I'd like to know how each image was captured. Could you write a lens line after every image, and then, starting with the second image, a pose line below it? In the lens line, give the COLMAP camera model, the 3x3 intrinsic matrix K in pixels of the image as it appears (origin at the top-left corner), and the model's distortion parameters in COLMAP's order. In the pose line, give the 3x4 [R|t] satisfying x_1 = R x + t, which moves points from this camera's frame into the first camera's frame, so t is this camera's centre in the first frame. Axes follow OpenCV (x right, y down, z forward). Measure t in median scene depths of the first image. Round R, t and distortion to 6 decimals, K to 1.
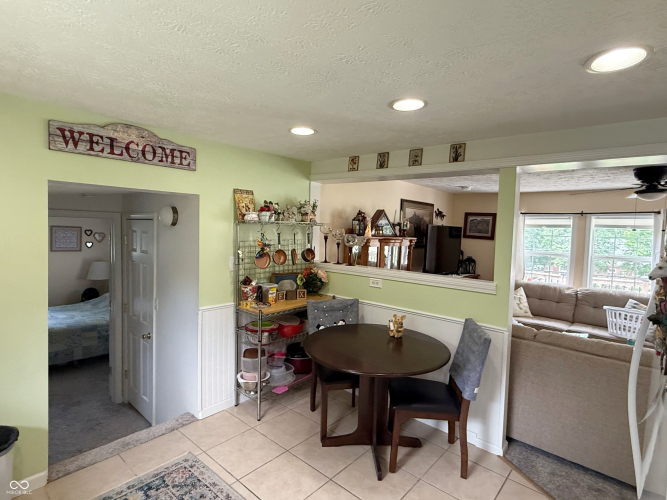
lens RADIAL K [[354.8, 0, 333.8], [0, 354.8, 251.3], [0, 0, 1]] dist [-0.000512, 0.000188]
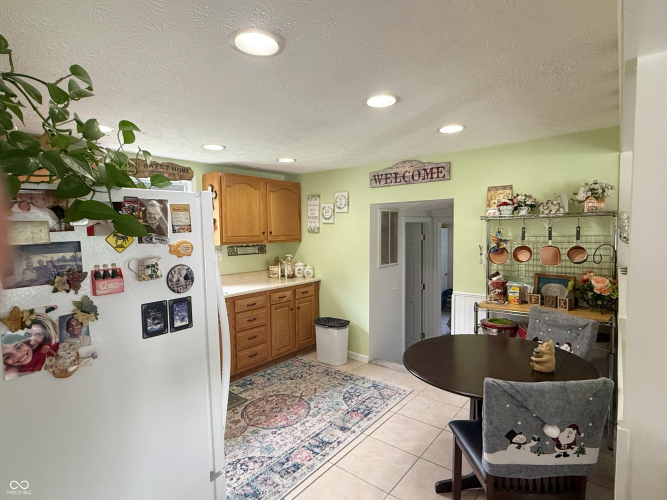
lens RADIAL K [[354.8, 0, 331.7], [0, 354.8, 250.2], [0, 0, 1]] dist [-0.000512, 0.000188]
pose [[0.045069, 0.032455, -0.998457, 0.889883], [-0.041507, 0.998670, 0.030589, -0.001401], [0.998121, 0.040064, 0.046356, 0.573824]]
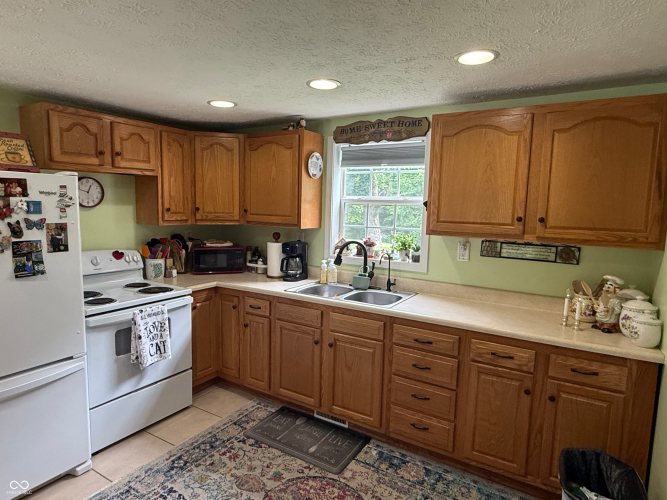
lens RADIAL K [[401.5, 0, 330.7], [0, 401.5, 251.1], [0, 0, 1]] dist [0.002232, 0.001510]
pose [[-0.982937, -0.035261, -0.180529, -0.147854], [-0.064538, 0.985171, 0.158975, -0.063729], [0.172246, 0.167913, -0.970637, 1.149019]]
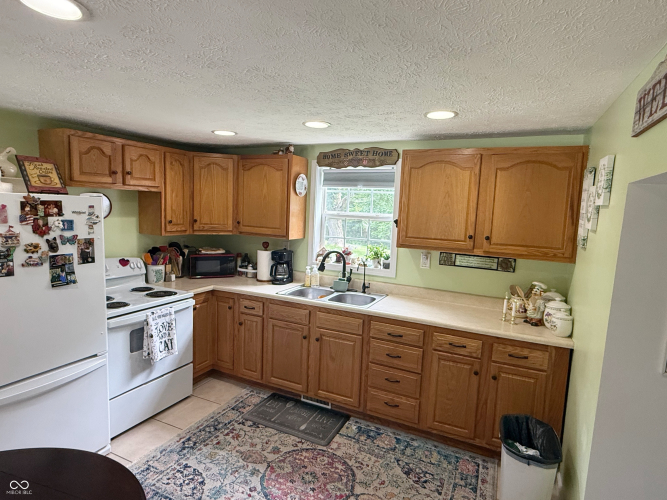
lens RADIAL K [[374.8, 0, 334.4], [0, 374.8, 251.1], [0, 0, 1]] dist [0.002986, -0.000027]
pose [[-0.957928, -0.039522, -0.284273, -0.054713], [-0.086391, 0.984244, 0.154277, -0.109601], [0.273697, 0.172345, -0.946249, 1.241265]]
